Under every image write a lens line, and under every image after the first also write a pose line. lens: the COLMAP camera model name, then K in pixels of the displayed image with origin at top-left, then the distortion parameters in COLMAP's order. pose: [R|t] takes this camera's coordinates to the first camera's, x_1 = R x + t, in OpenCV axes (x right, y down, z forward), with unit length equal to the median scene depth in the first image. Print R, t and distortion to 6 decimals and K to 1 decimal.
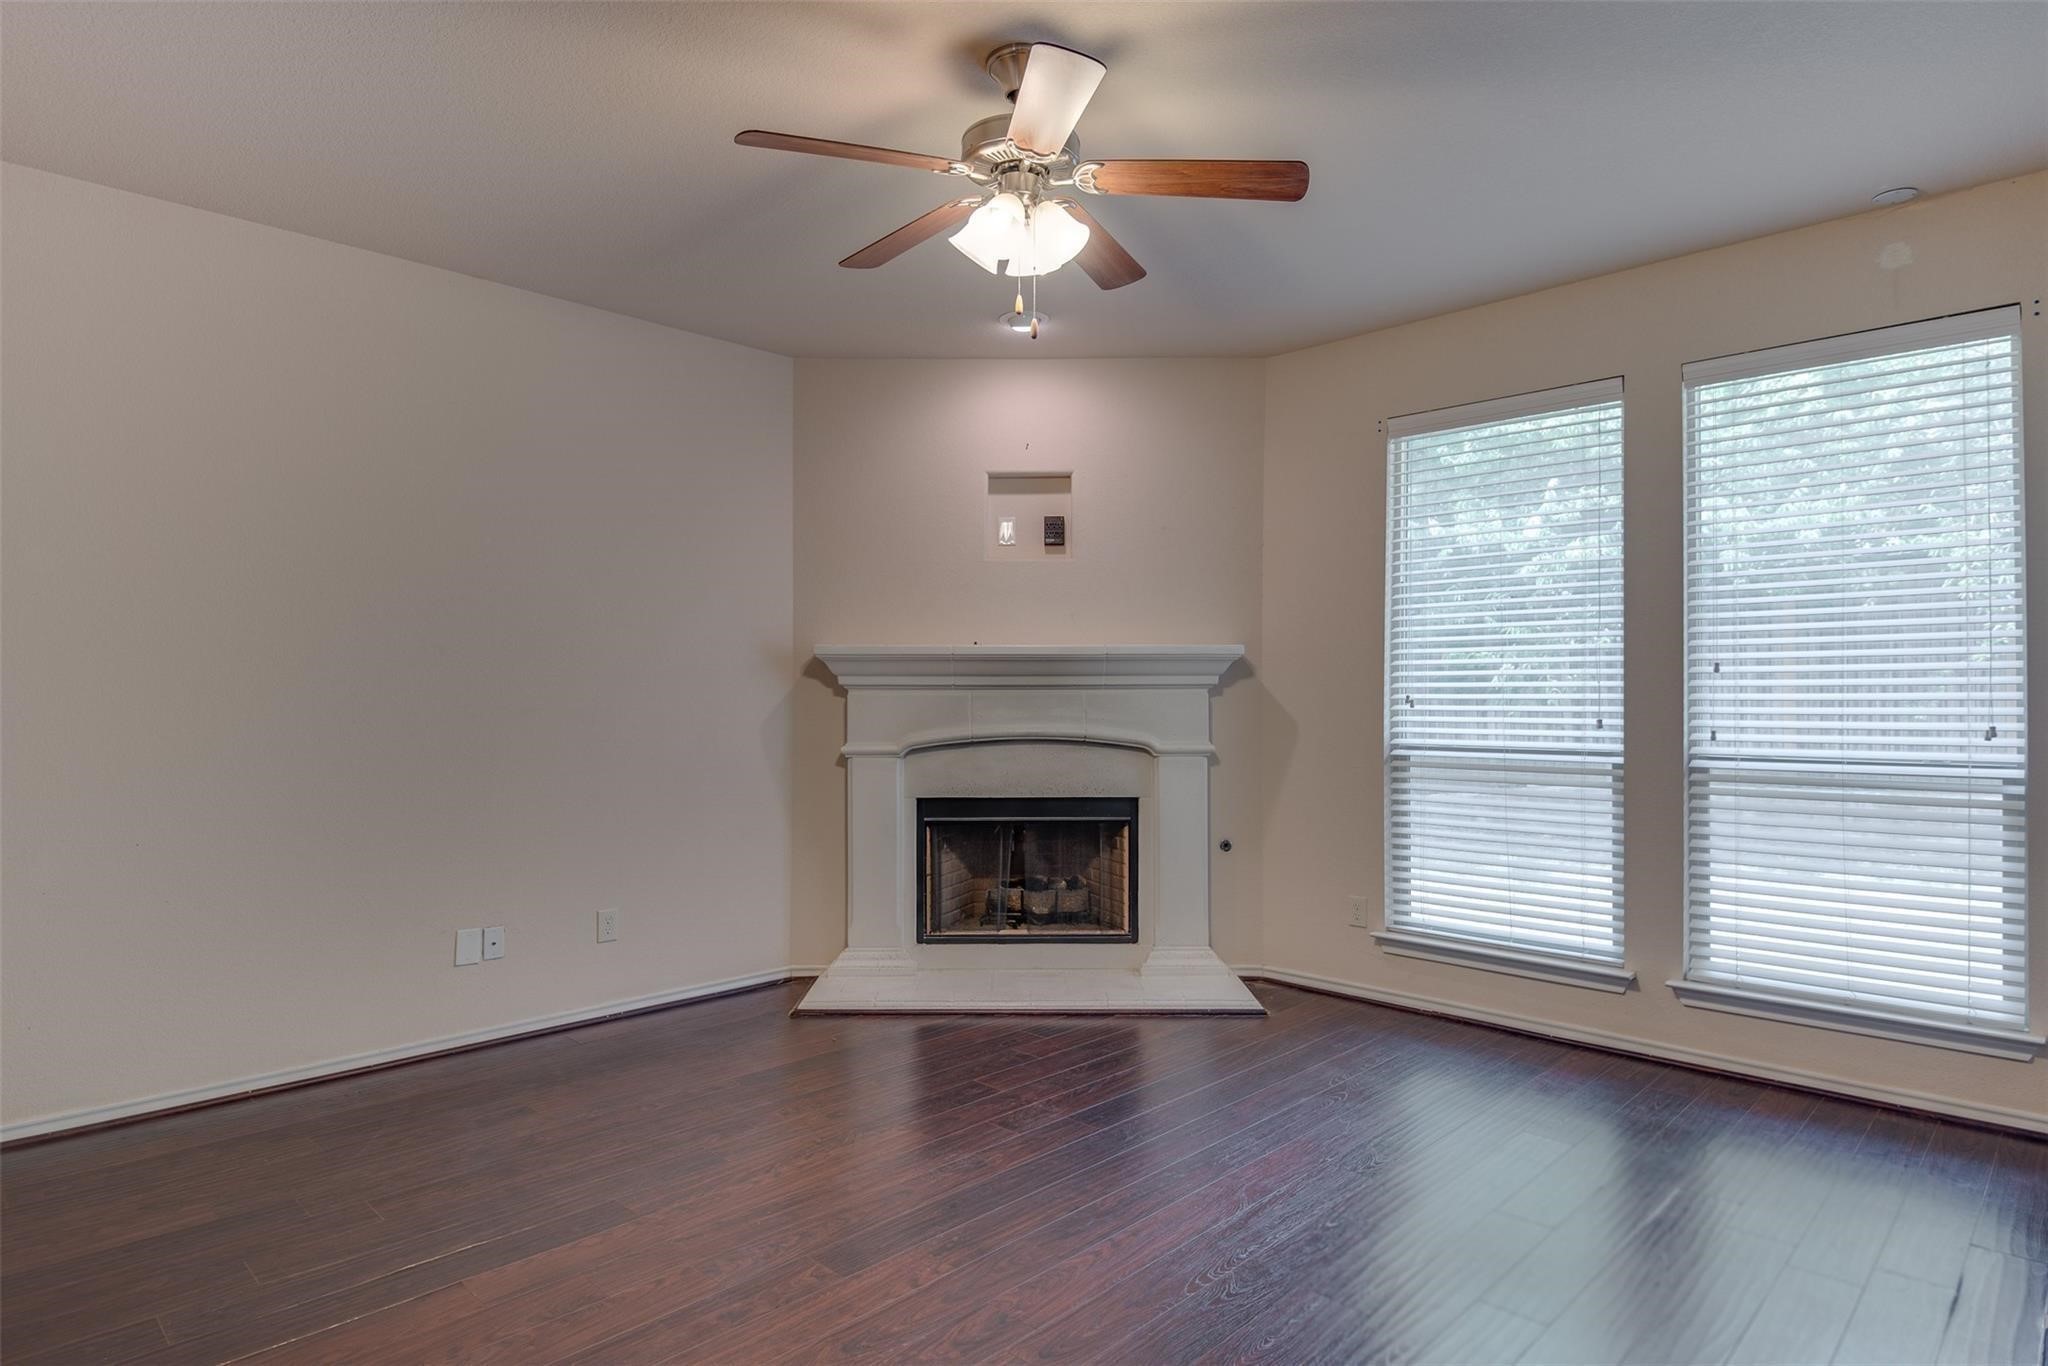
lens RADIAL K [[1087.6, 0, 1007.4], [0, 1087.6, 680.1], [0, 0, 1]] dist [-0.009896, -0.000304]
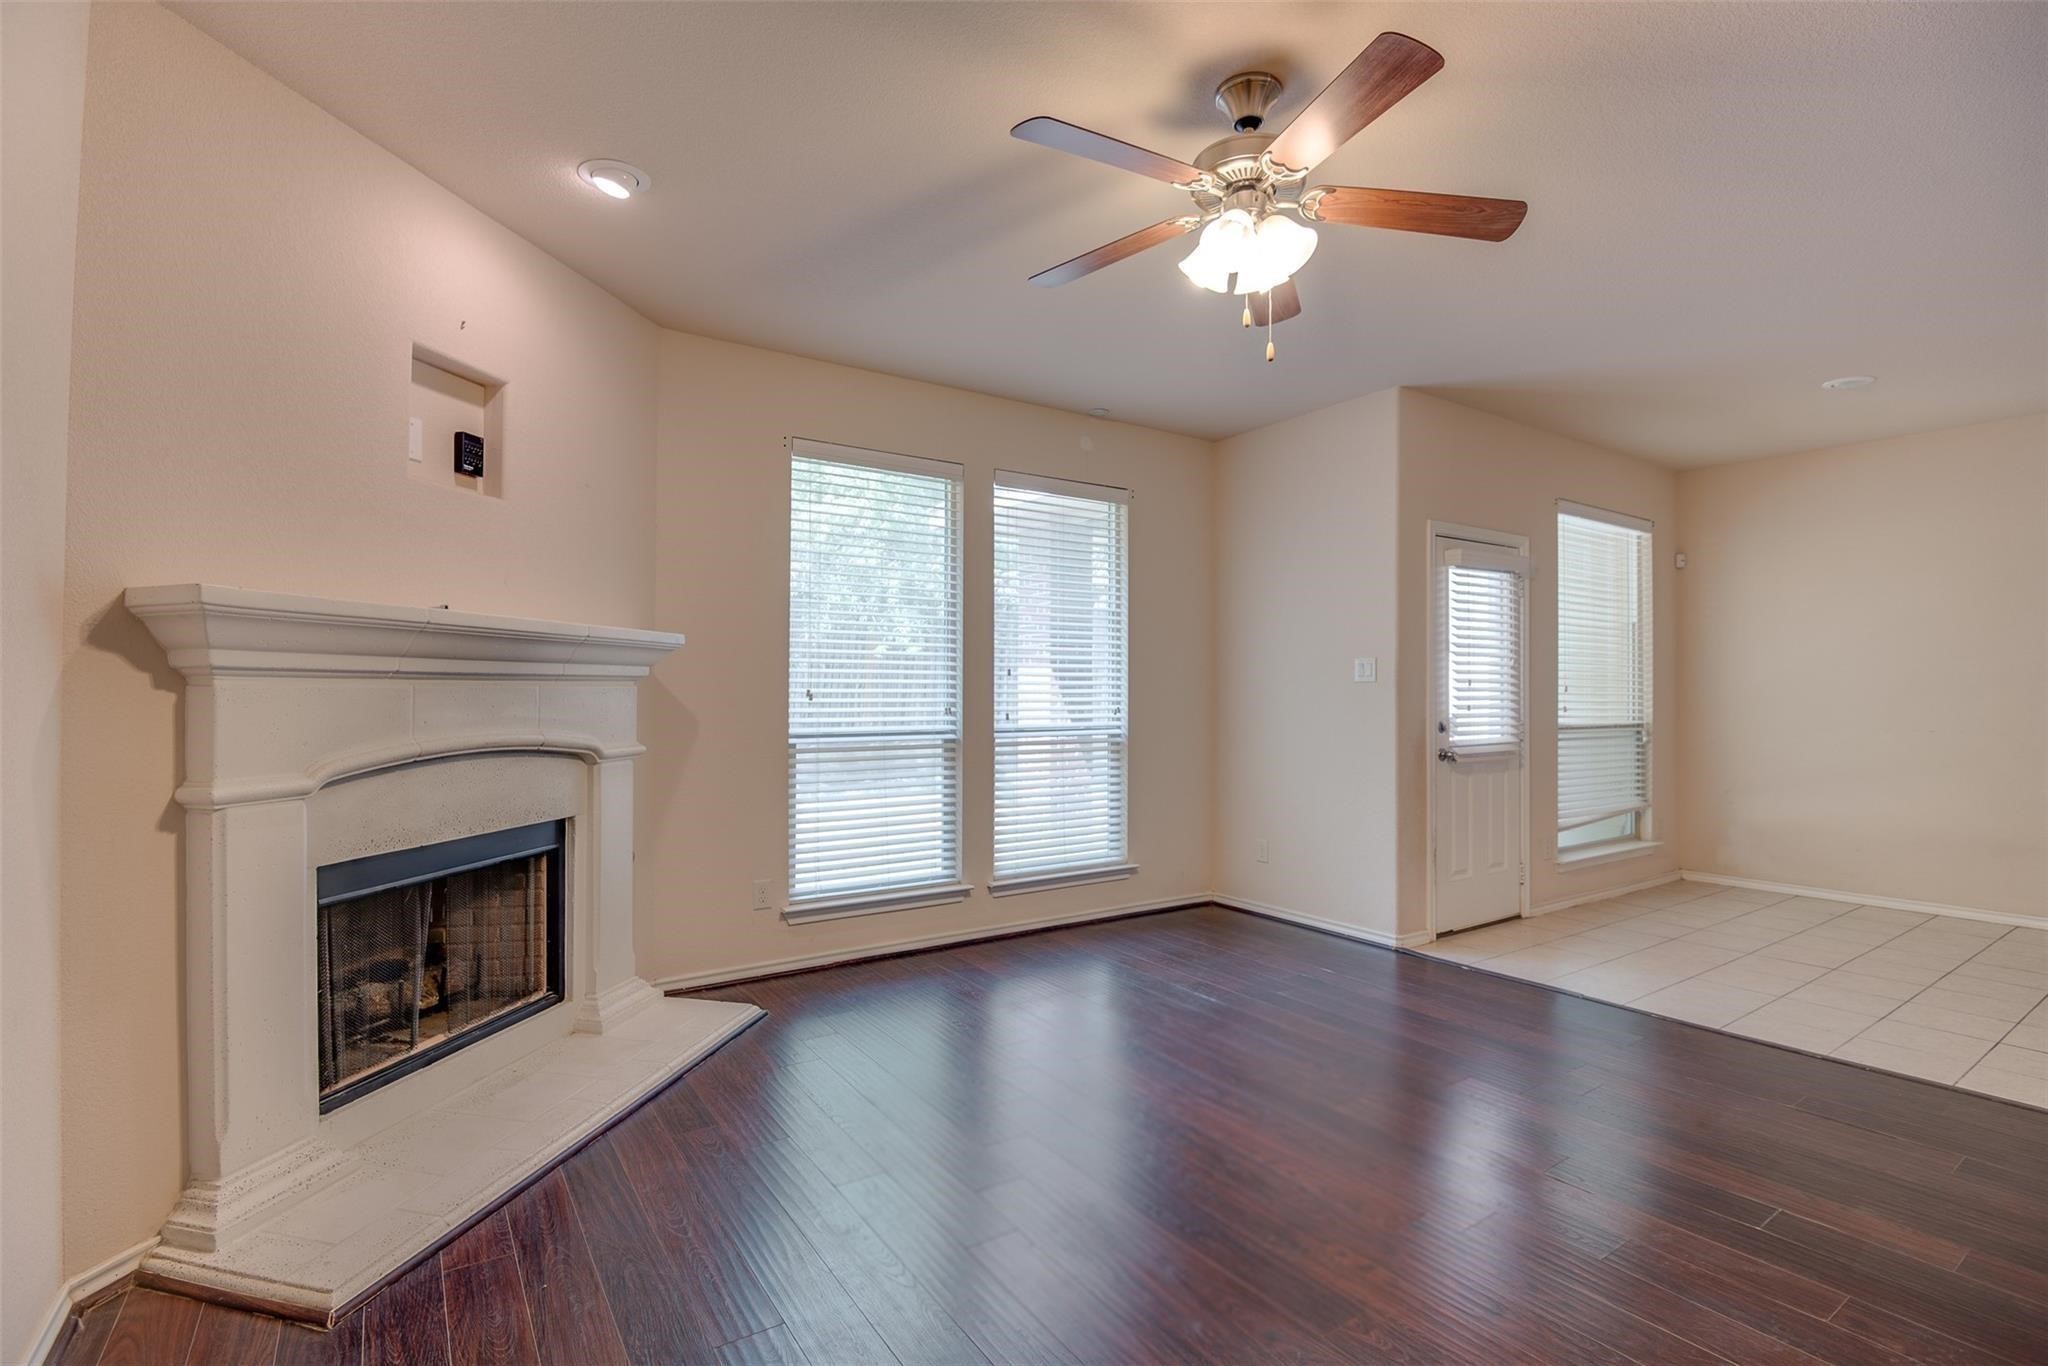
lens RADIAL K [[947.7, 0, 1054.9], [0, 947.7, 683.7], [0, 0, 1]] dist [-0.011700, -0.003145]
pose [[0.180126, 0.007795, 0.983613, -0.504013], [-0.017368, 0.999838, -0.004743, 0.007691], [-0.983490, -0.016229, 0.180232, 0.531998]]
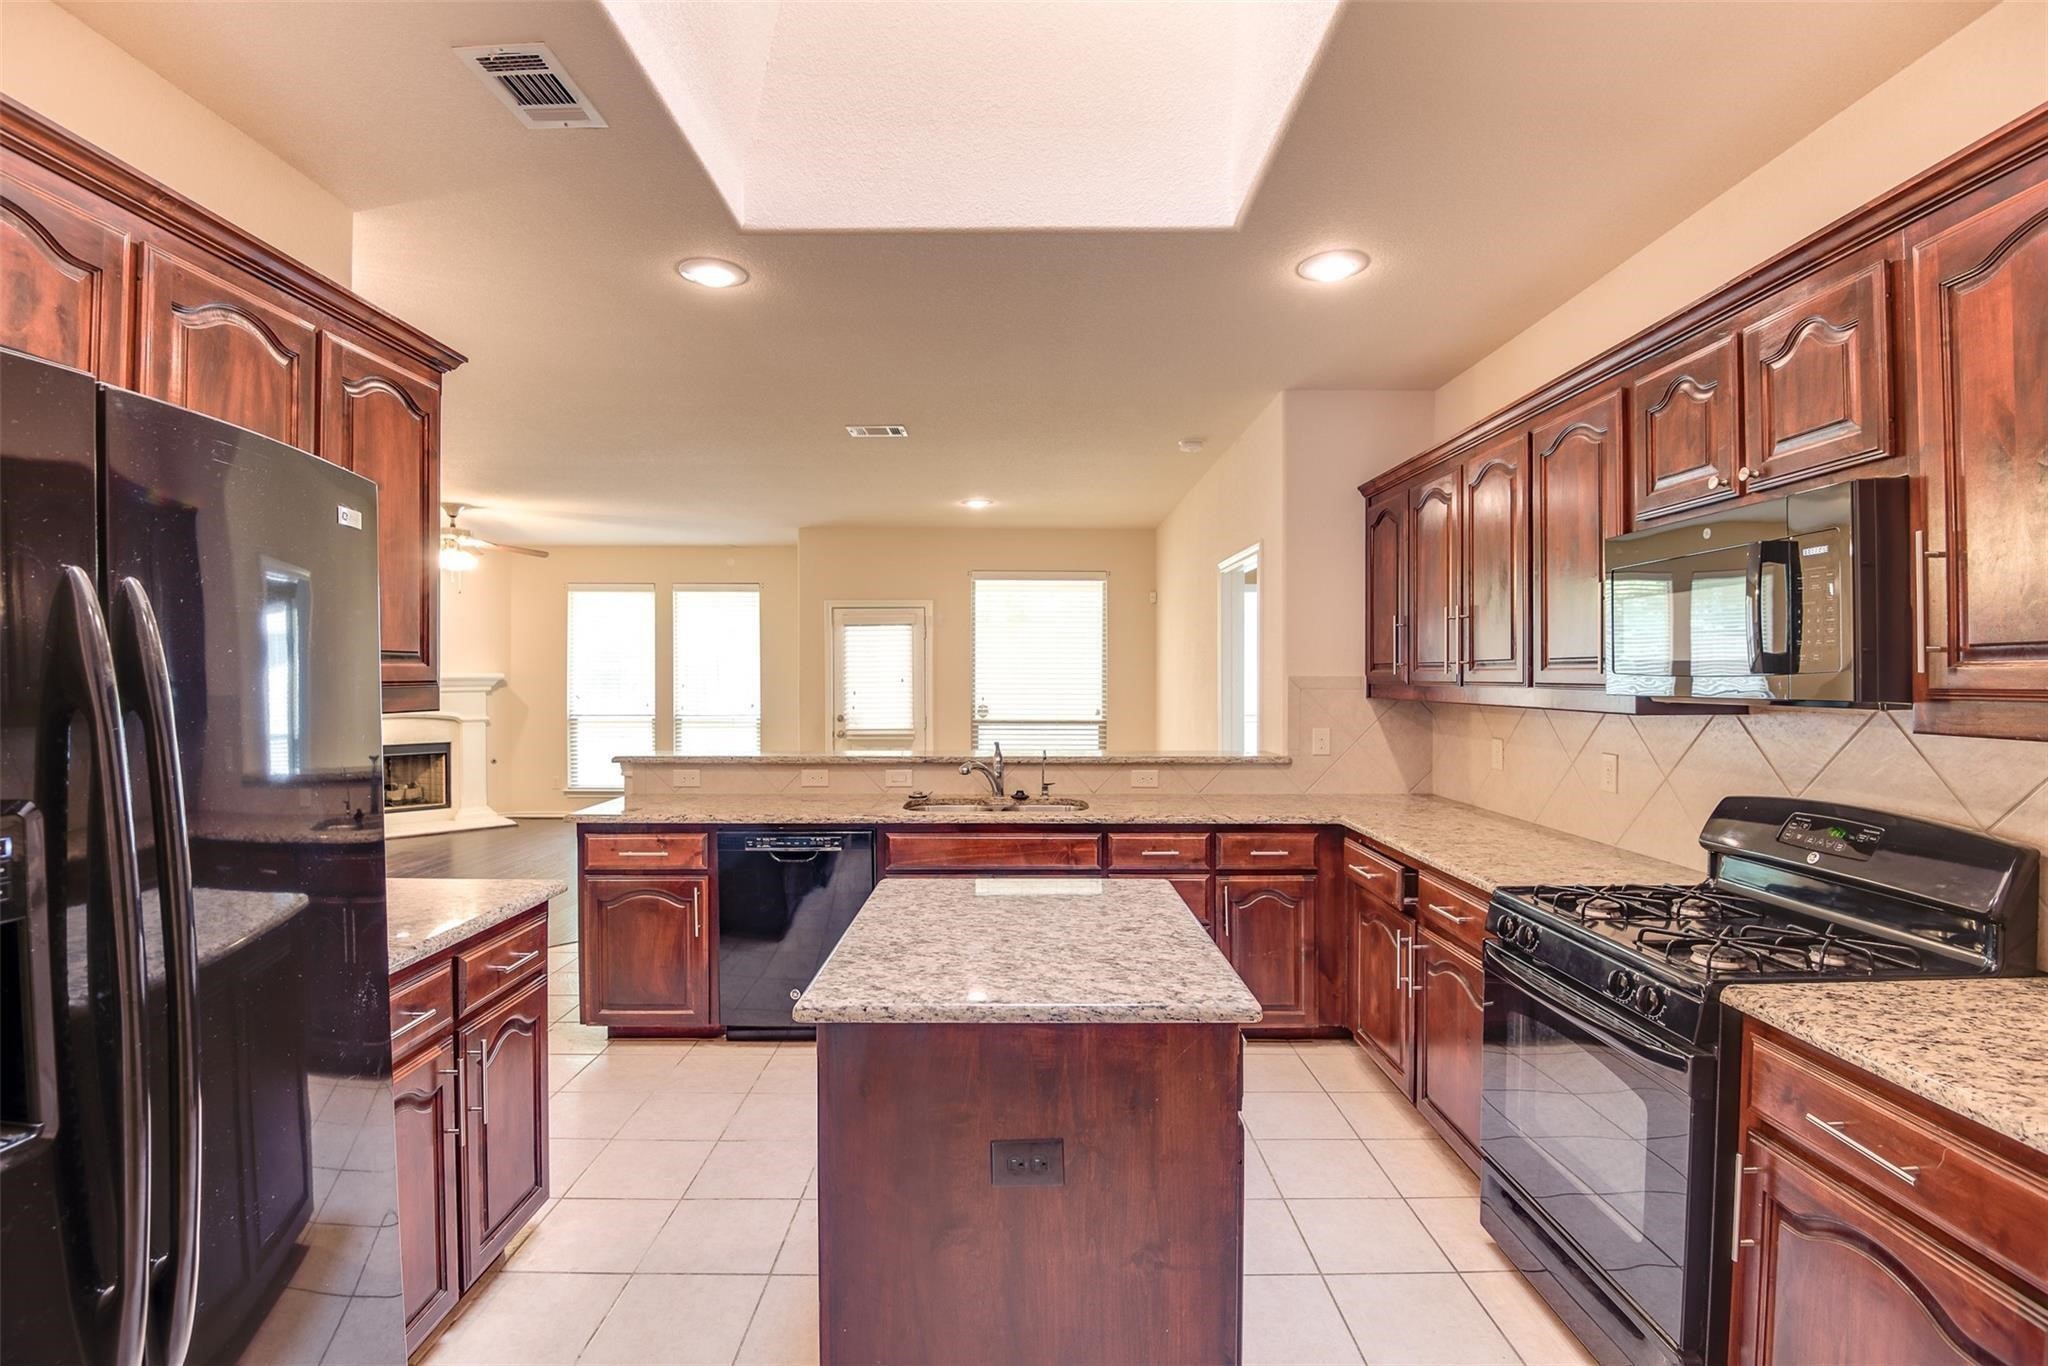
lens RADIAL K [[977.5, 0, 1021.2], [0, 977.5, 687.2], [0, 0, 1]] dist [0.004944, -0.000647]
pose [[0.706748, -0.008807, 0.707410, -0.476049], [-0.009992, 0.999699, 0.022428, -0.061010], [-0.707394, -0.022919, 0.706447, -1.246953]]
